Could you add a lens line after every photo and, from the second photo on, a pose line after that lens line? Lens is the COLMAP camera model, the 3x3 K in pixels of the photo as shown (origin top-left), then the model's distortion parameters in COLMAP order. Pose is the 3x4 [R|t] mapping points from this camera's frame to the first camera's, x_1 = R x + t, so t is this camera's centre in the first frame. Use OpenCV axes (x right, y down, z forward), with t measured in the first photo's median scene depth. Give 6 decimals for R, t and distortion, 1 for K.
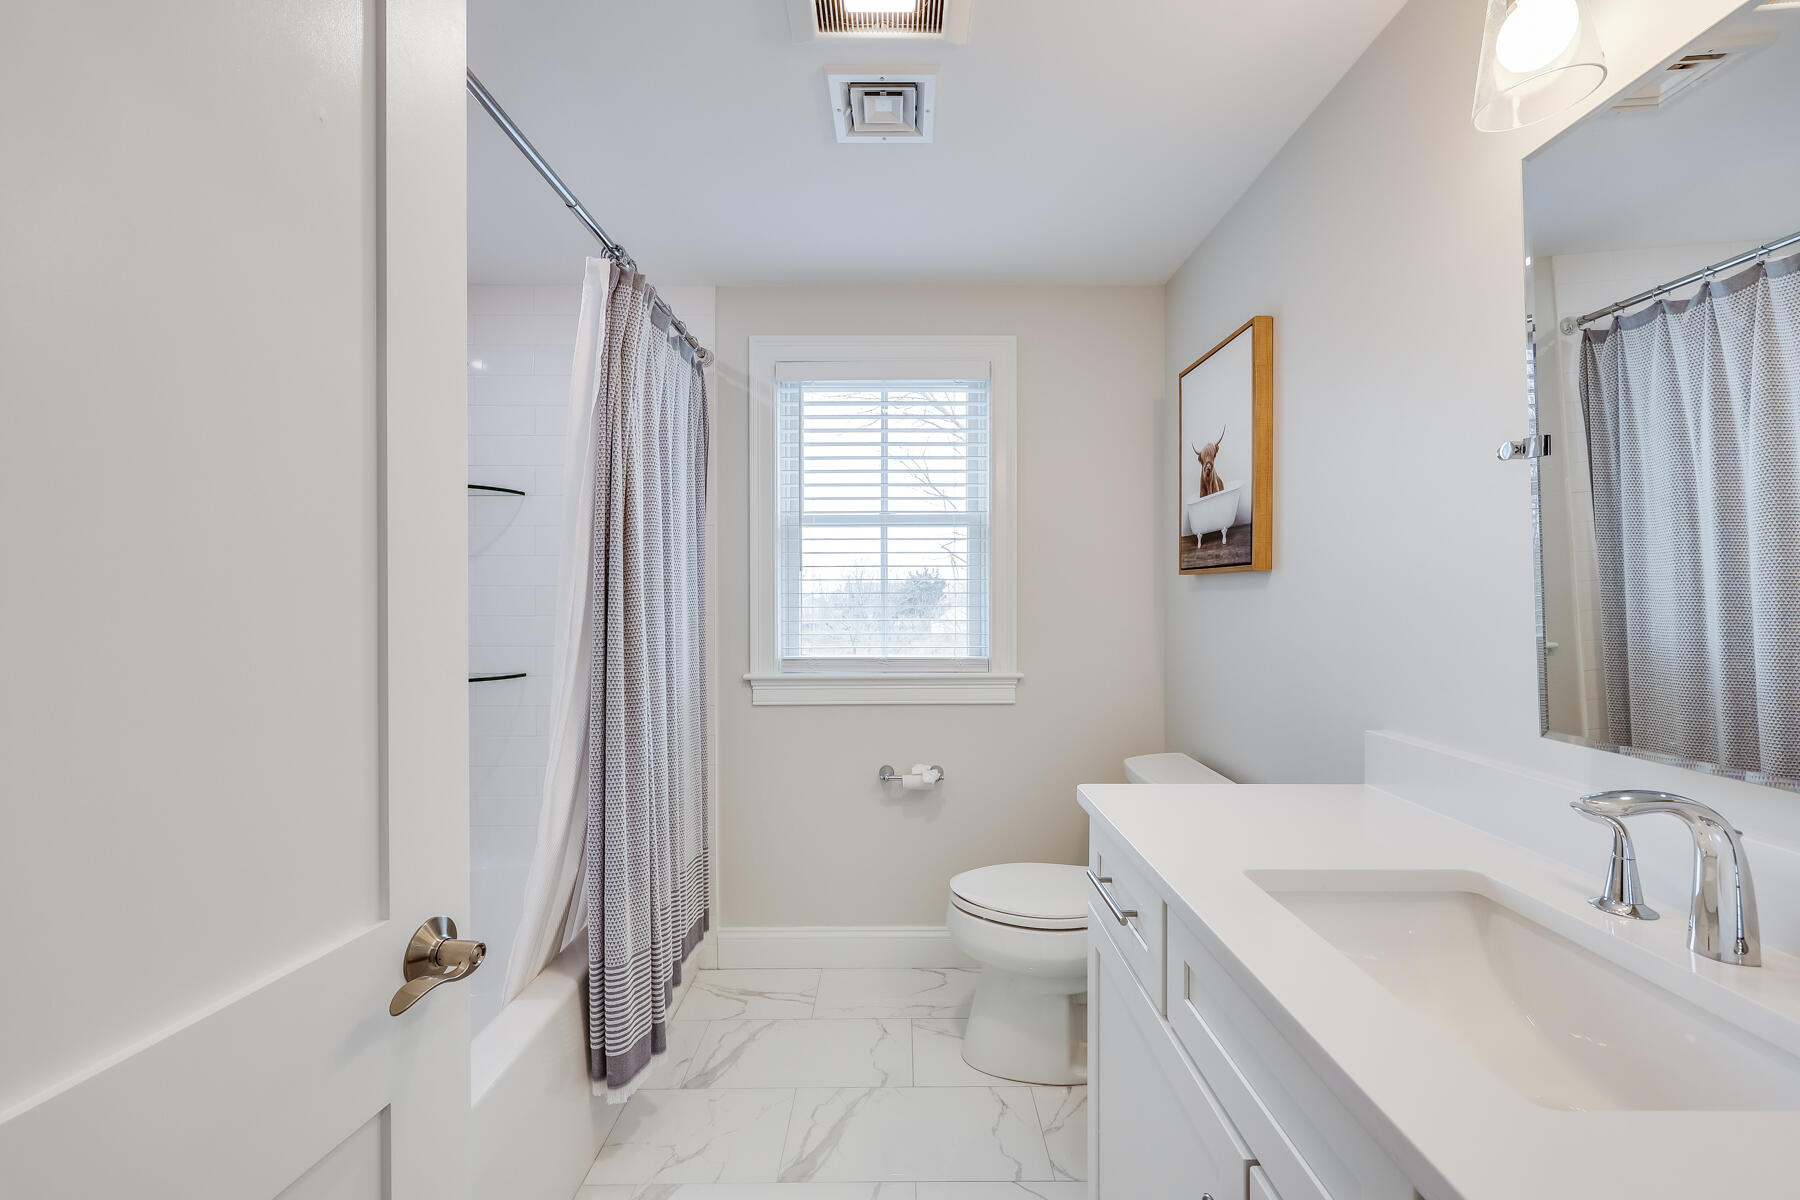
lens RADIAL K [[745.6, 0, 913.3], [0, 745.6, 602.7], [0, 0, 1]] dist [0.018628, -0.001498]
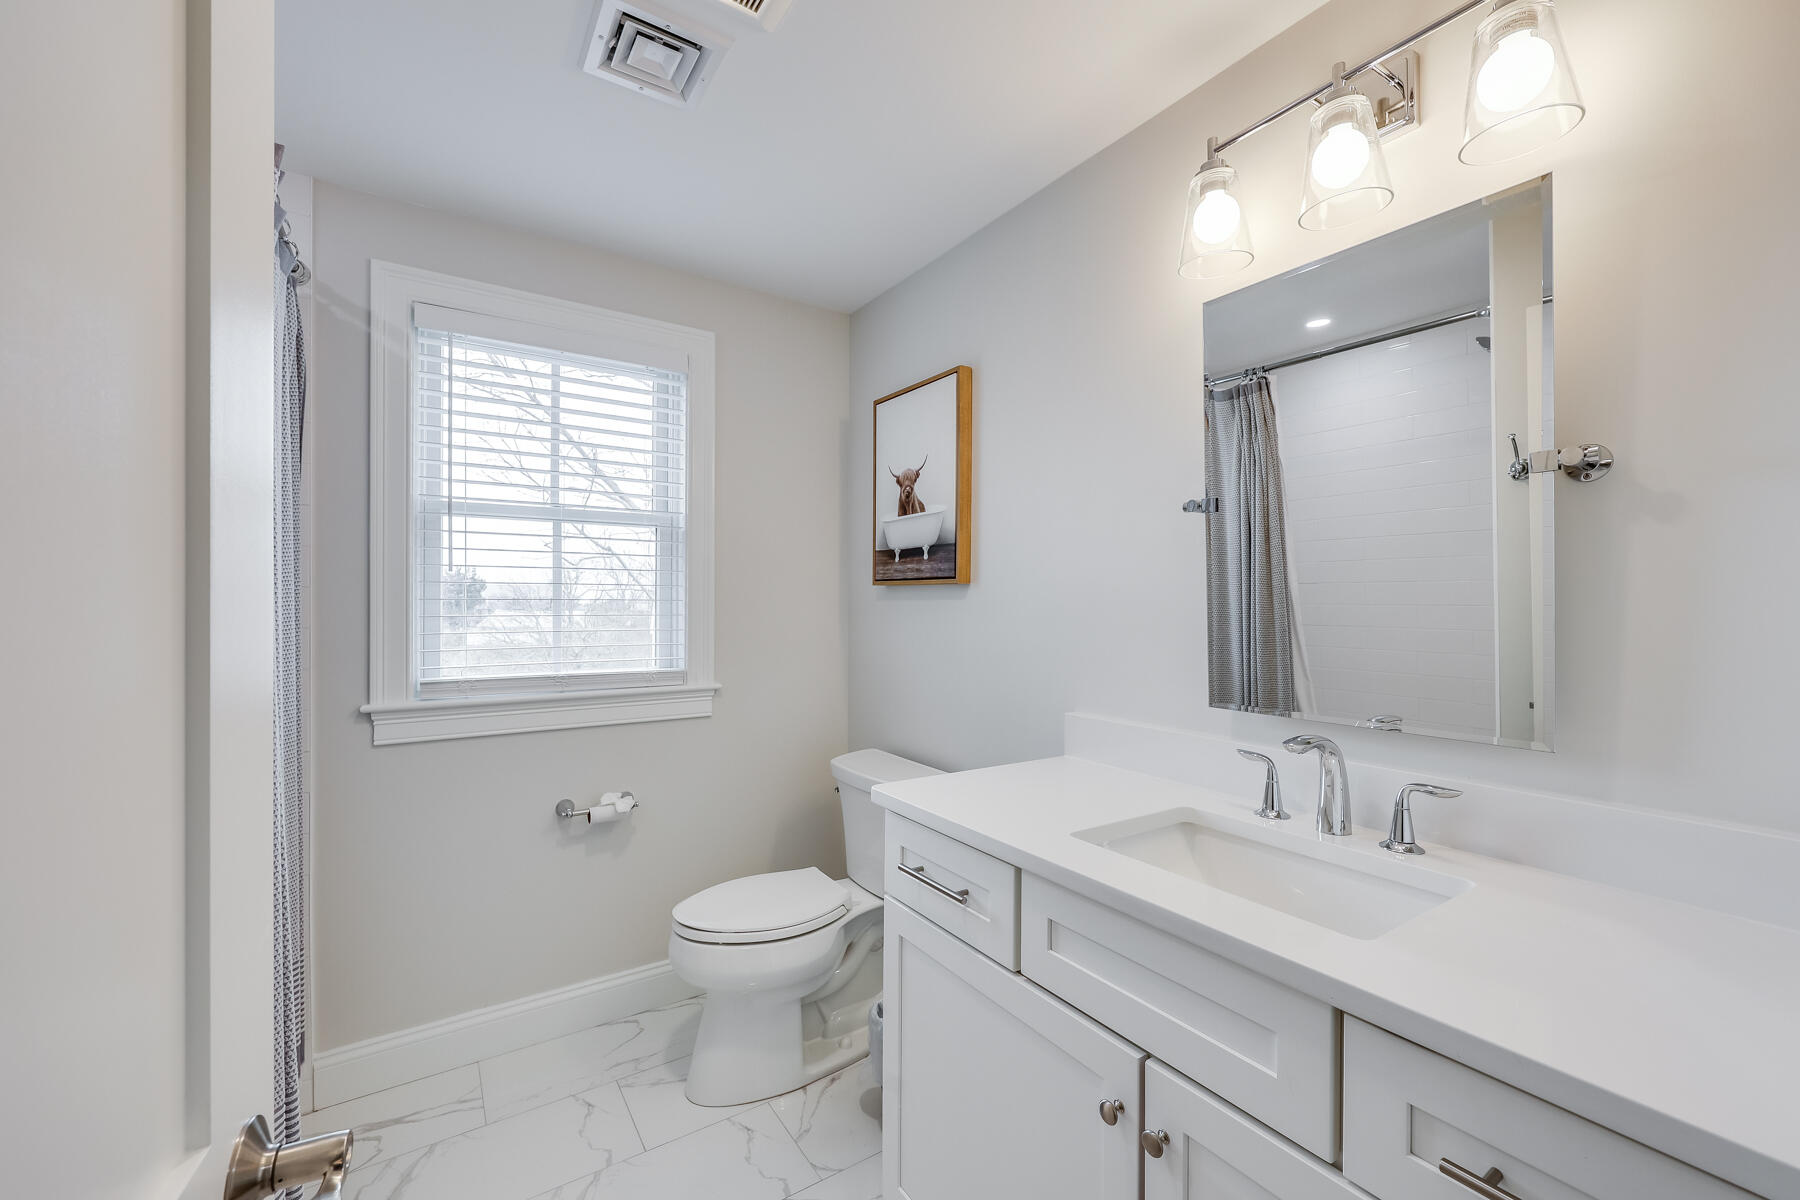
lens RADIAL K [[745.6, 0, 925.9], [0, 745.6, 608.5], [0, 0, 1]] dist [0.018628, -0.001498]
pose [[0.829373, 0.001243, 0.558694, -0.203471], [-0.001525, 0.999999, 0.000039, -0.003977], [-0.558693, -0.000885, 0.829374, 0.059287]]
